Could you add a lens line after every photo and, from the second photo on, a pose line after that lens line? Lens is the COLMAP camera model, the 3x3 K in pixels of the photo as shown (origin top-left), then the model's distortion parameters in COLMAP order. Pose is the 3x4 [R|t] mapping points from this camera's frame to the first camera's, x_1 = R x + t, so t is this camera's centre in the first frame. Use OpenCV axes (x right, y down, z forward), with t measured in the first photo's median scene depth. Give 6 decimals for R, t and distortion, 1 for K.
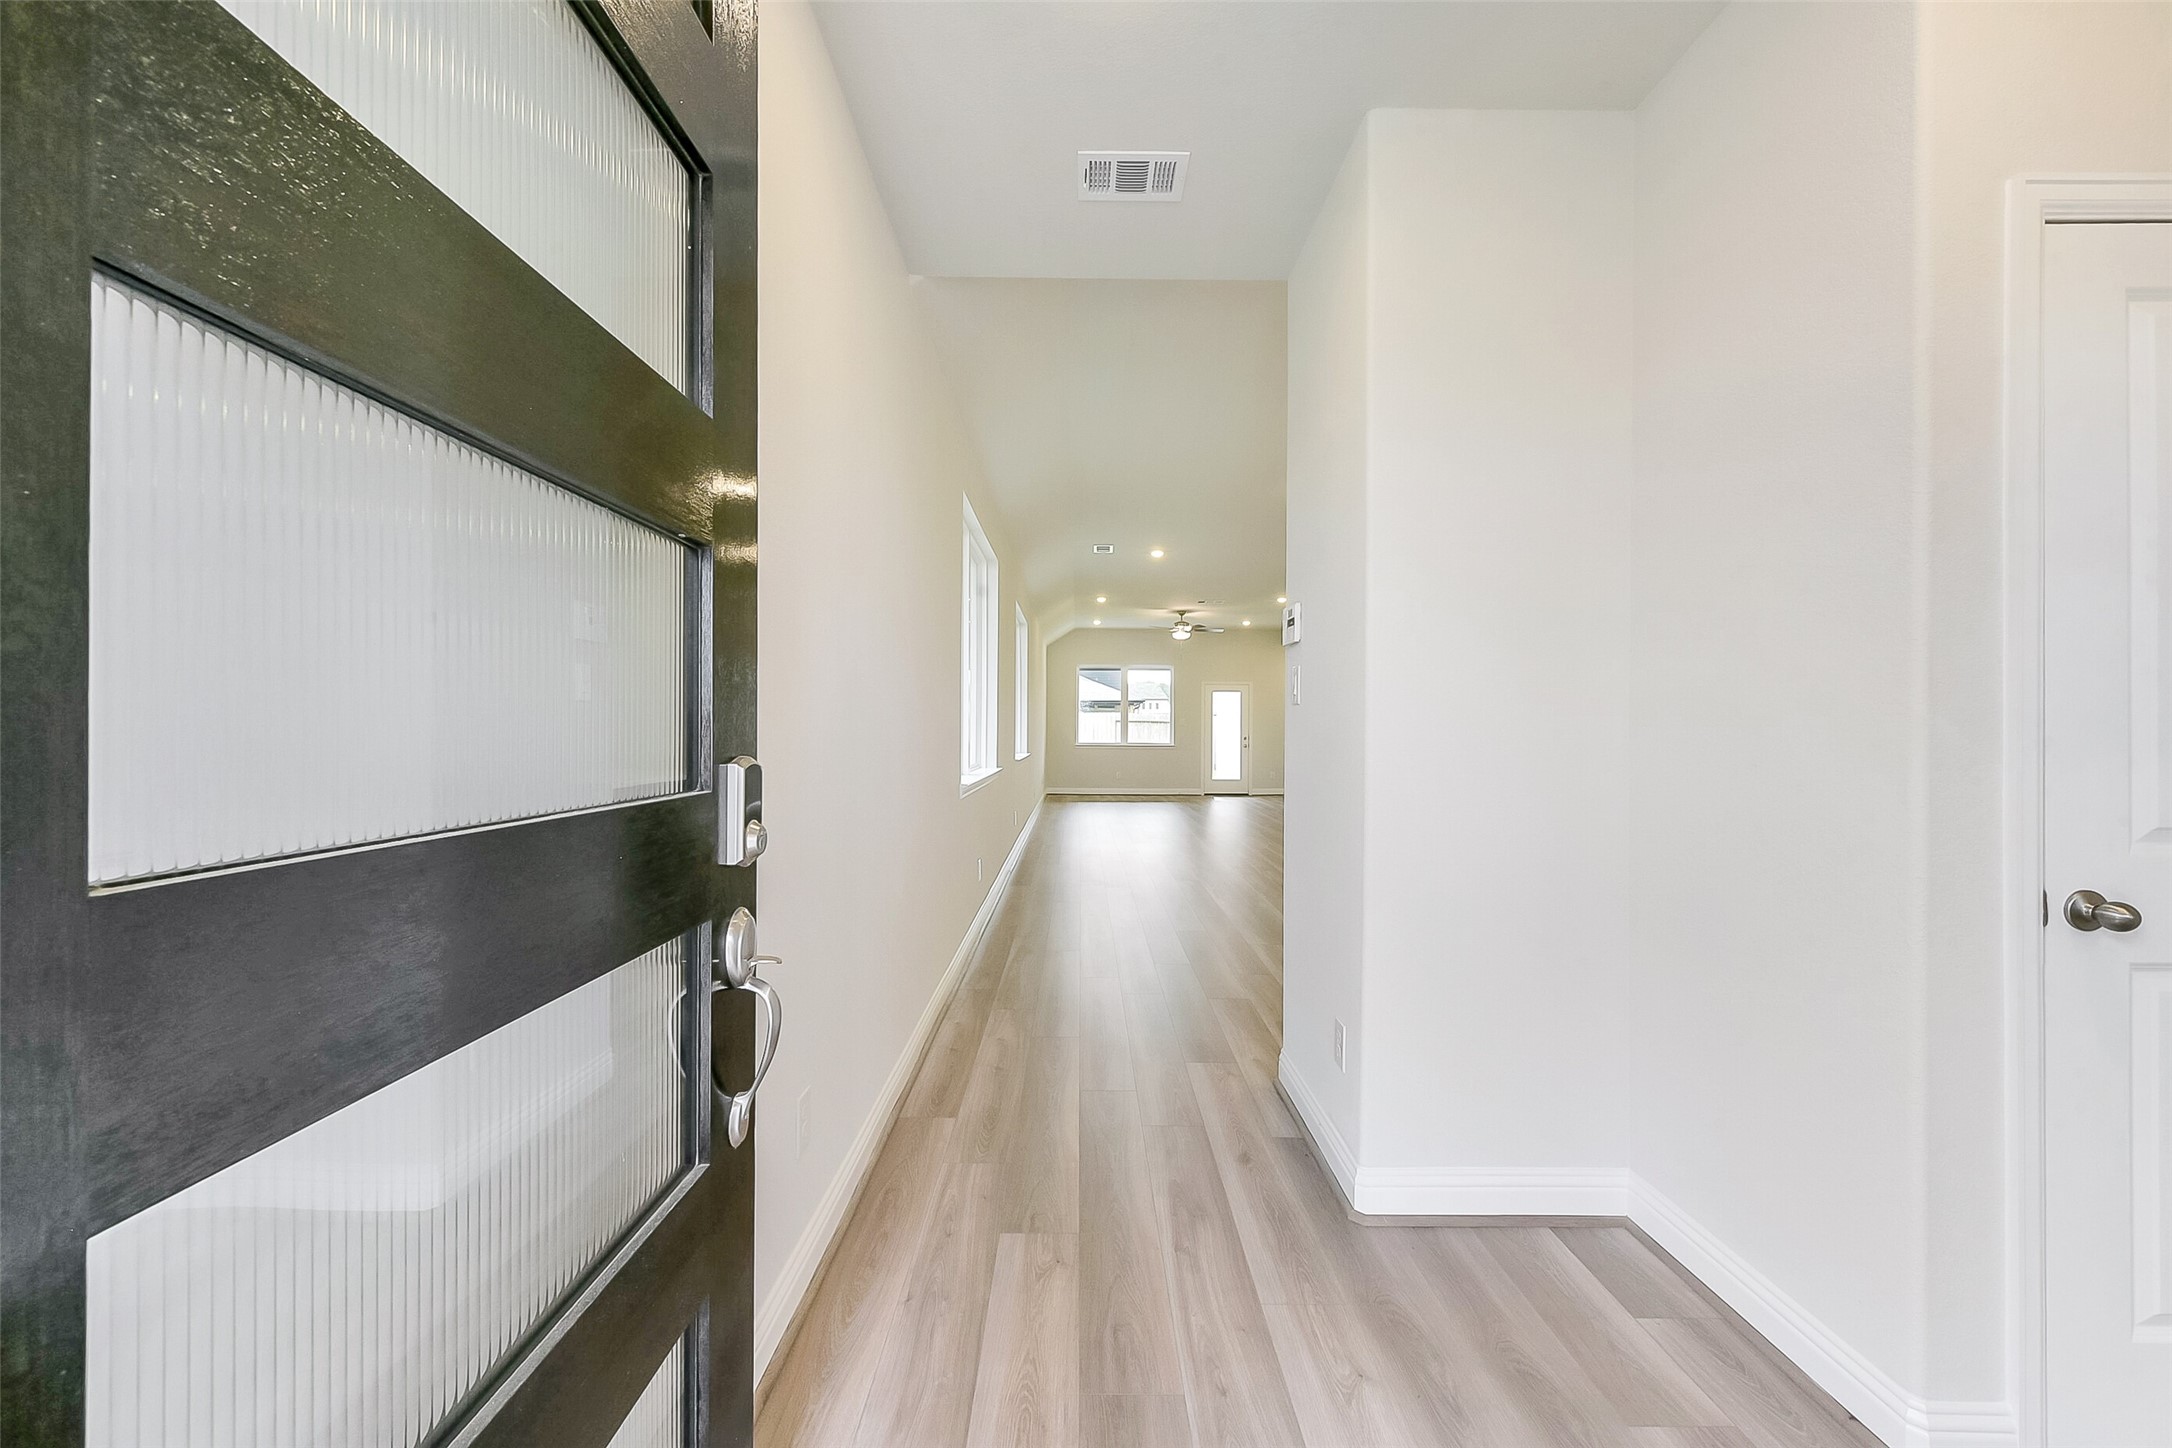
lens RADIAL K [[845.7, 0, 1080.5], [0, 845.7, 722.6], [0, 0, 1]] dist [0.003477, -0.000394]
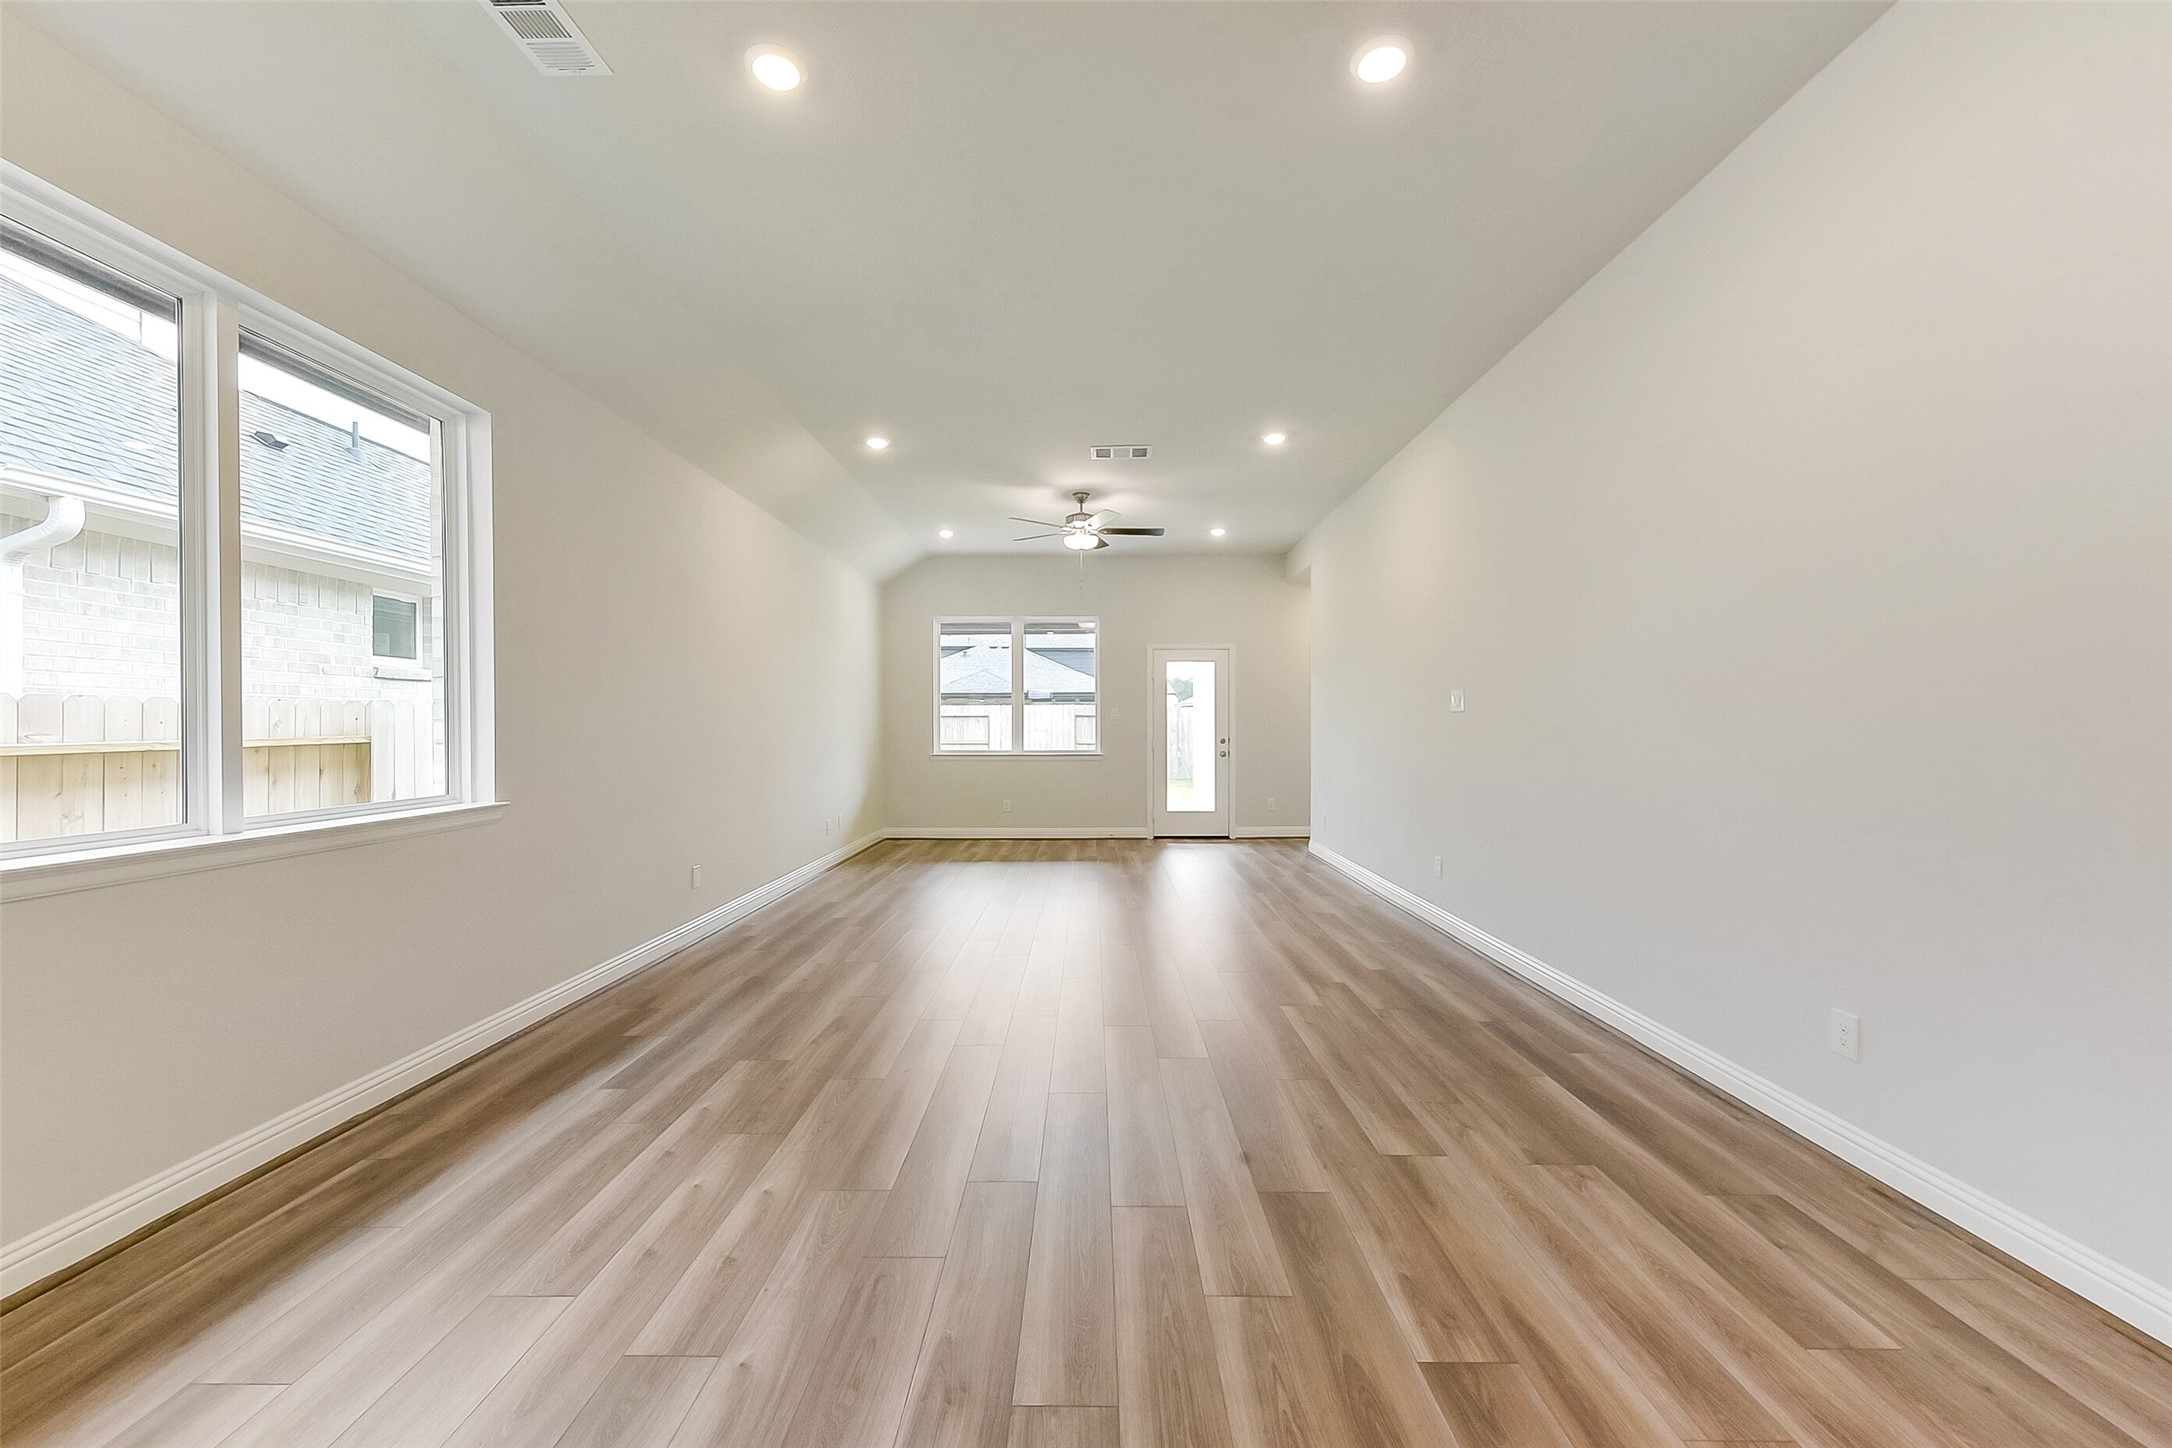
lens RADIAL K [[845.7, 0, 1099.5], [0, 845.7, 722.4], [0, 0, 1]] dist [0.003477, -0.000394]
pose [[0.999773, -0.021085, 0.003040, 0.109120], [0.021112, 0.999733, -0.009353, 0.009732], [-0.002842, 0.009415, 0.999952, 0.419827]]
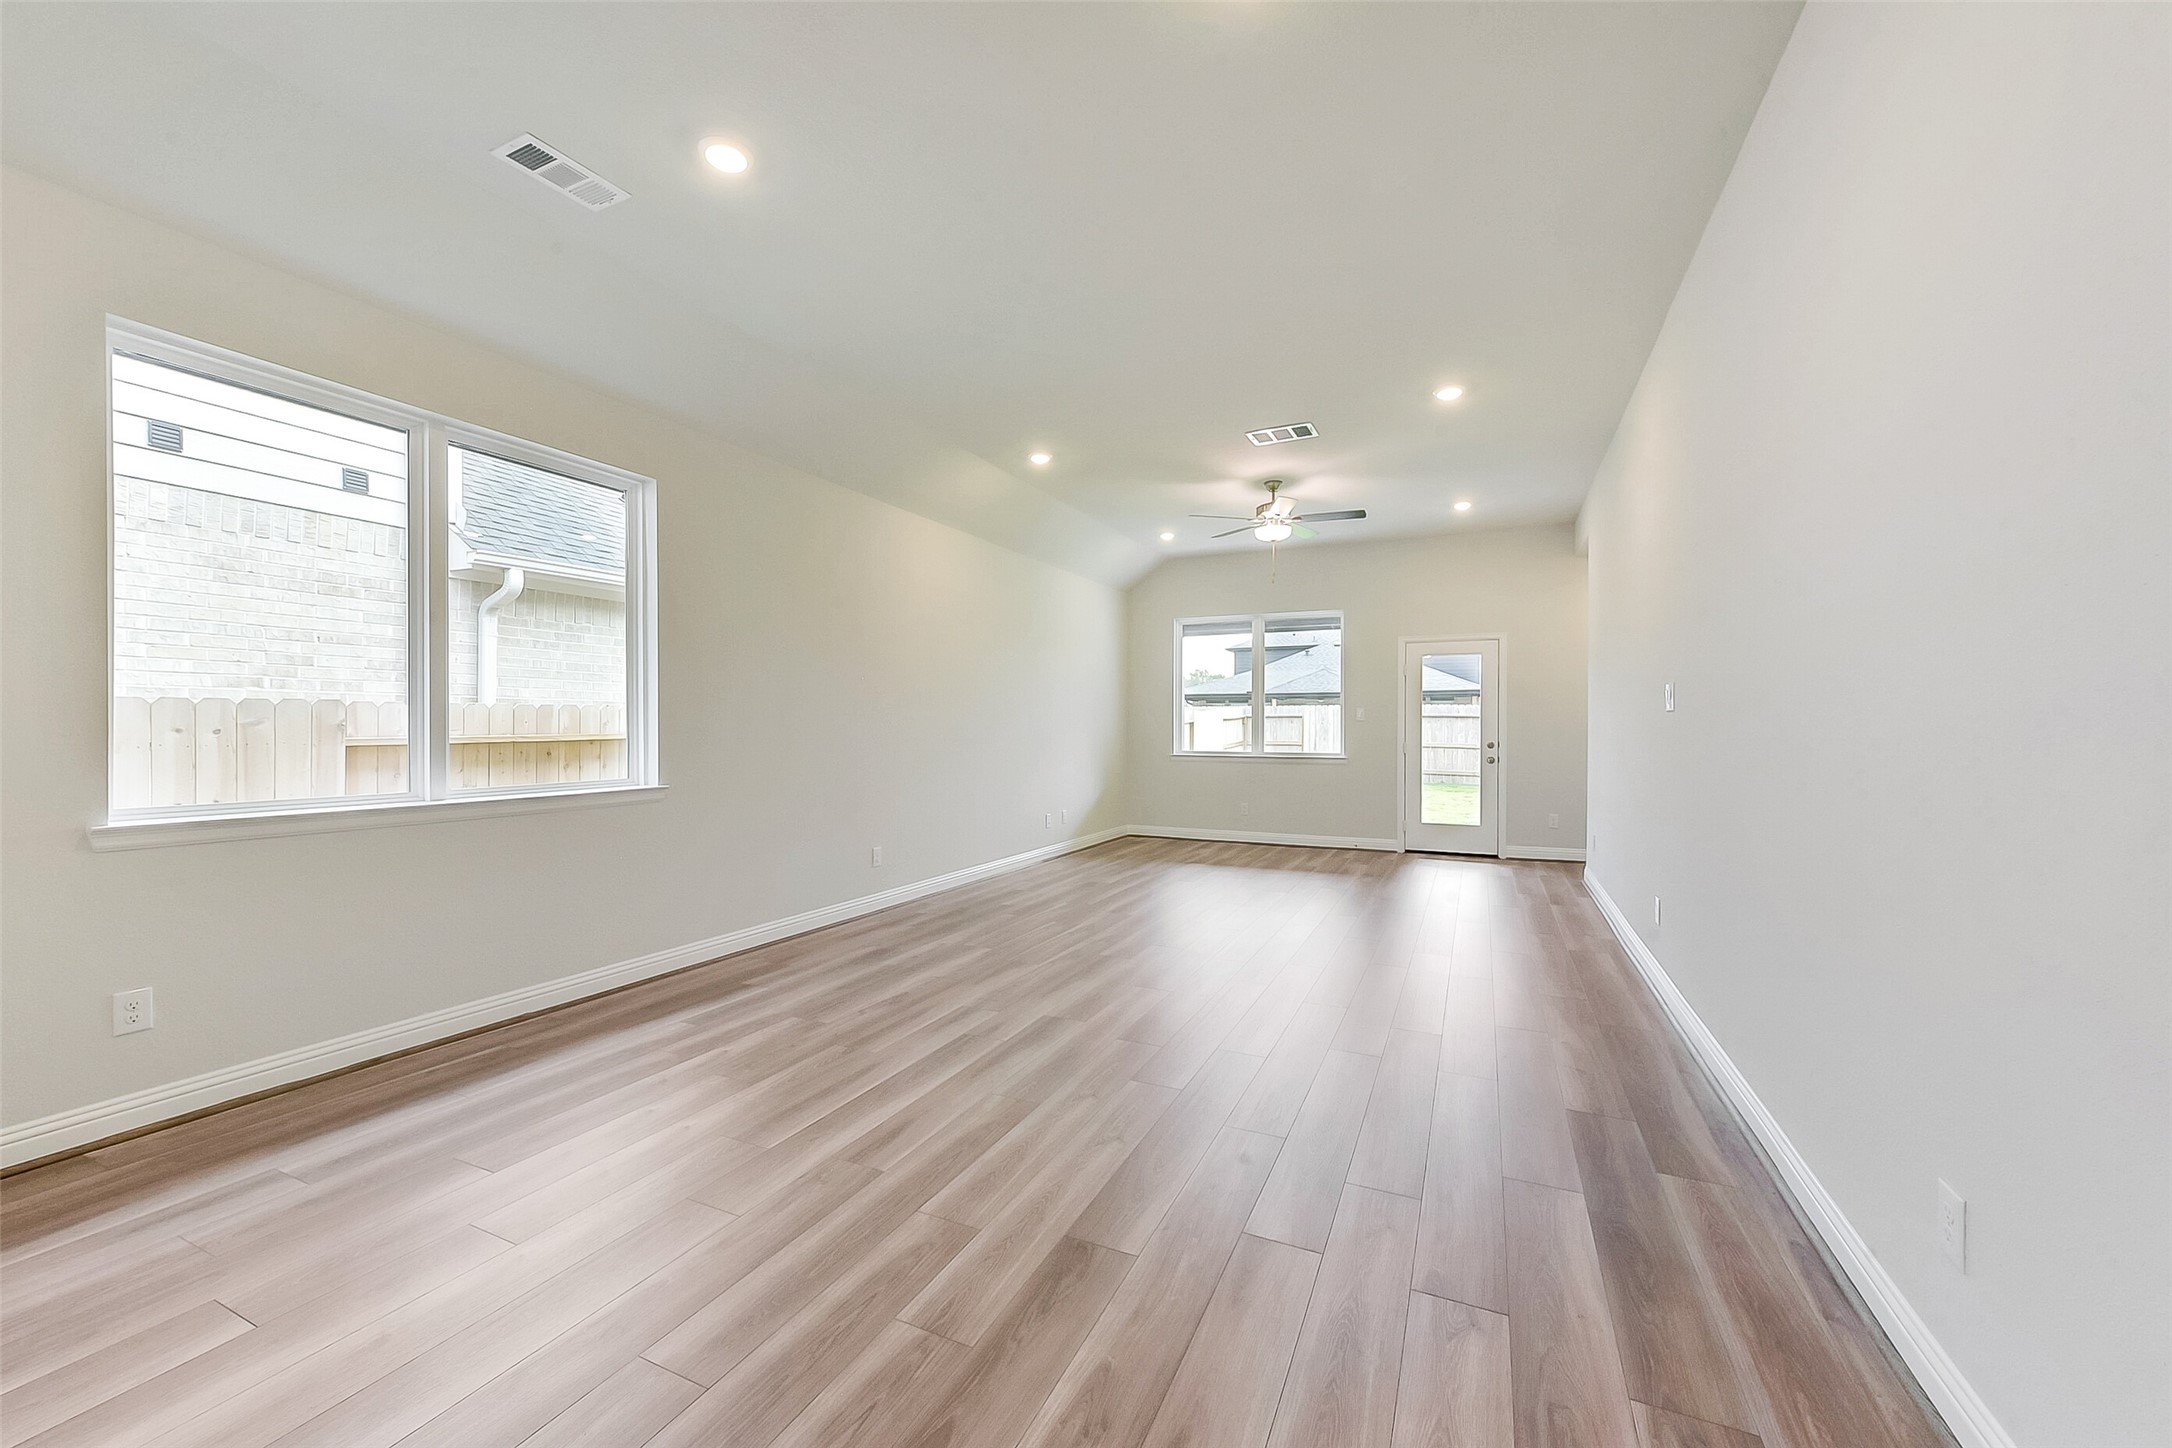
lens RADIAL K [[845.7, 0, 1100.3], [0, 845.7, 719.3], [0, 0, 1]] dist [0.003477, -0.000394]
pose [[0.910311, -0.021263, -0.413379, 0.195641], [0.013516, 0.999674, -0.021657, 0.011334], [0.413705, 0.014127, 0.910302, 0.445184]]
